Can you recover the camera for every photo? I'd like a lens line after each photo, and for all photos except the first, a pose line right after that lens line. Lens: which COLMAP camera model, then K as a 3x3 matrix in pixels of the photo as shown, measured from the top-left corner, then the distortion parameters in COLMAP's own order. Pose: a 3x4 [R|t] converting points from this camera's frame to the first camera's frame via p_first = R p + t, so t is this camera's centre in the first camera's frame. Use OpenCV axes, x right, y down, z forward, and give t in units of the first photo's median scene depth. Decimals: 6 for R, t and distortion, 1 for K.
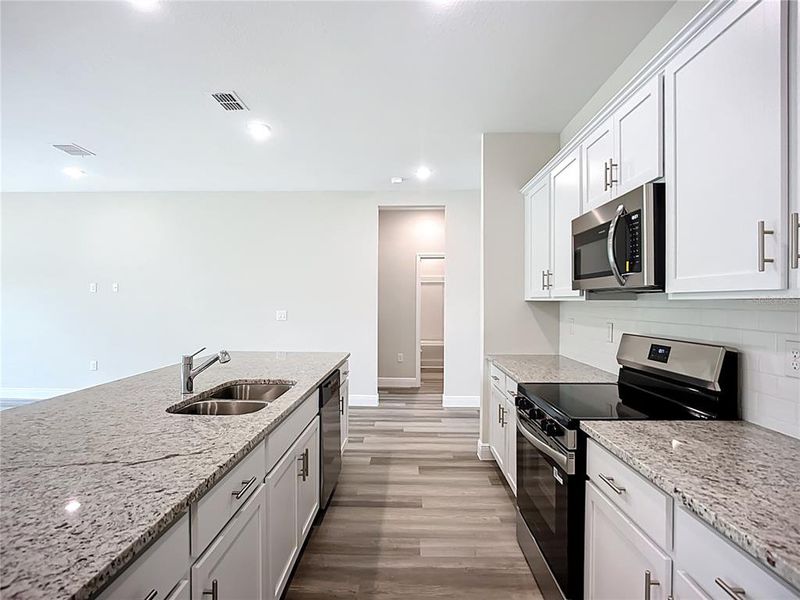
lens RADIAL K [[415.1, 0, 397.8], [0, 415.1, 303.7], [0, 0, 1]] dist [-0.033684, 0.013402]
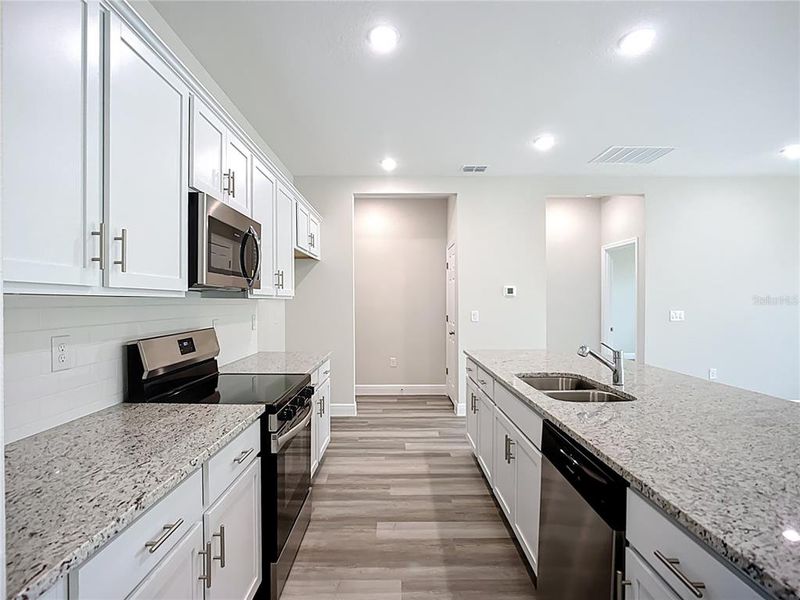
lens RADIAL K [[415.1, 0, 397.8], [0, 415.1, 303.7], [0, 0, 1]] dist [-0.033684, 0.013402]
pose [[-0.999641, -0.002228, -0.026709, 0.085247], [-0.002423, 0.999971, 0.007249, -0.001560], [0.026692, 0.007311, -0.999617, 1.820827]]
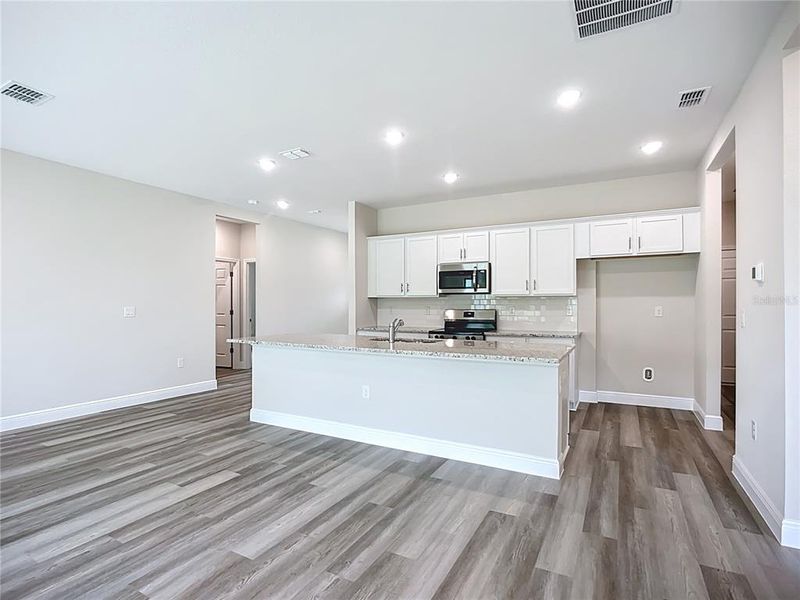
lens RADIAL K [[415.1, 0, 397.8], [0, 415.1, 303.7], [0, 0, 1]] dist [-0.033684, 0.013402]
pose [[0.452963, -0.007564, 0.891497, -1.991379], [0.006454, 0.999966, 0.005205, 0.019233], [-0.891506, 0.003396, 0.452996, 0.072118]]
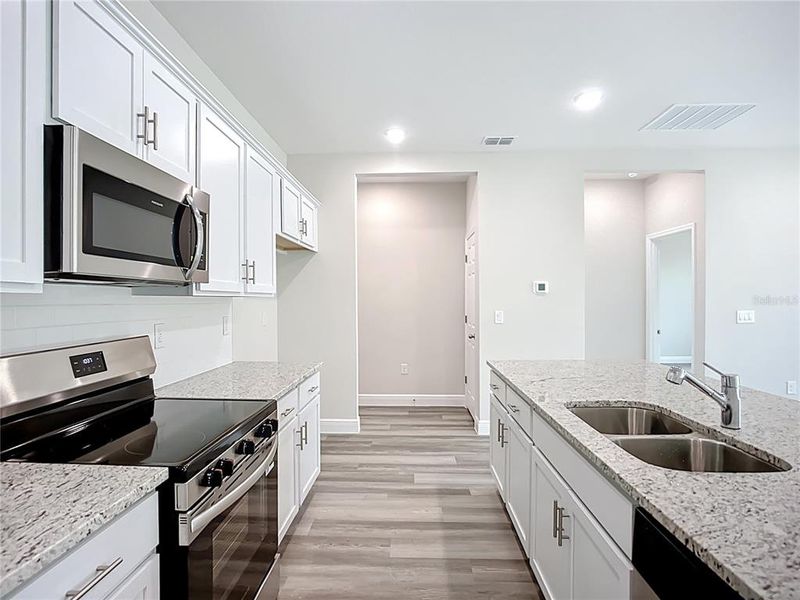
lens RADIAL K [[415.1, 0, 397.8], [0, 415.1, 303.7], [0, 0, 1]] dist [-0.033684, 0.013402]
pose [[-0.999836, -0.001181, 0.018051, 0.038659], [-0.000981, 0.999938, 0.011088, -0.000754], [-0.018063, 0.011068, -0.999776, 1.503760]]
